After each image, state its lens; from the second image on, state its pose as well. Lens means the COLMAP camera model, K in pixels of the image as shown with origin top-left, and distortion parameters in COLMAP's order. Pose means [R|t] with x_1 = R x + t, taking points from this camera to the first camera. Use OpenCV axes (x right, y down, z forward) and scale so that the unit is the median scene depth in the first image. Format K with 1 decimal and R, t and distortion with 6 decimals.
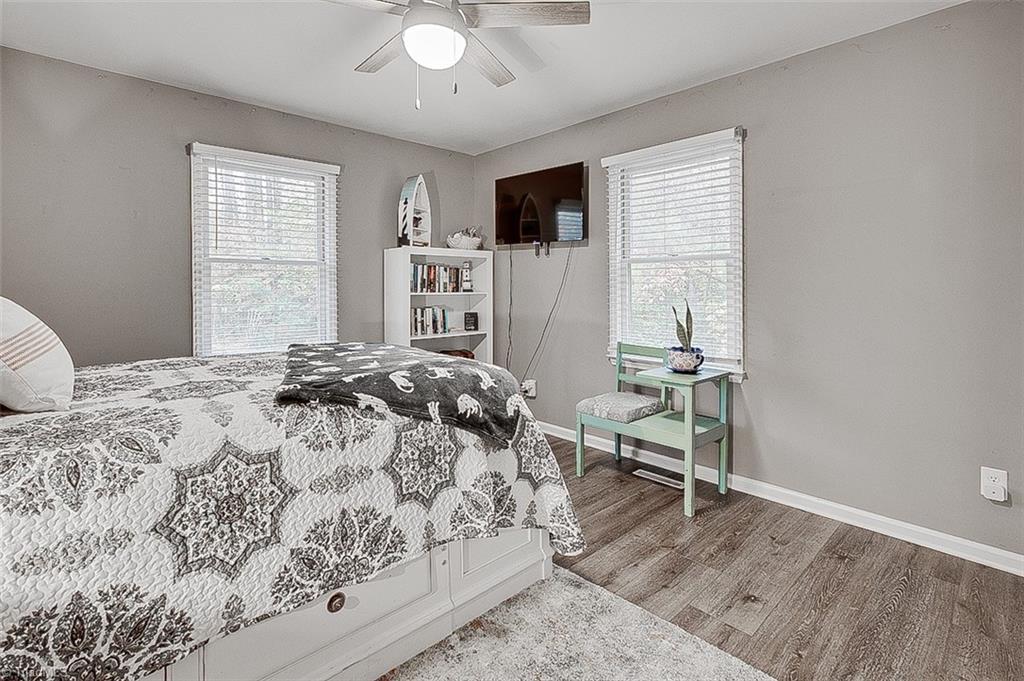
lens RADIAL K [[487.3, 0, 516.1], [0, 487.3, 289.9], [0, 0, 1]] dist [-0.004777, 0.001778]
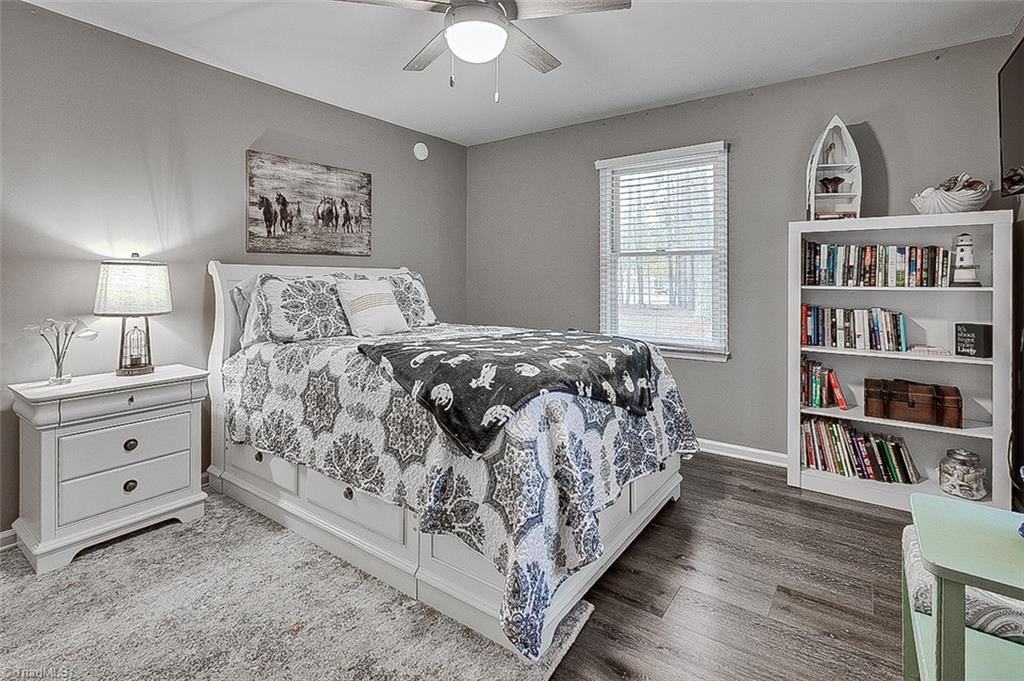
lens RADIAL K [[487.3, 0, 503.0], [0, 487.3, 278.0], [0, 0, 1]] dist [-0.004777, 0.001778]
pose [[0.182781, 0.000886, -0.983153, 0.811809], [-0.008021, 0.999968, -0.000590, -0.003391], [0.983121, 0.007993, 0.182782, 0.836917]]
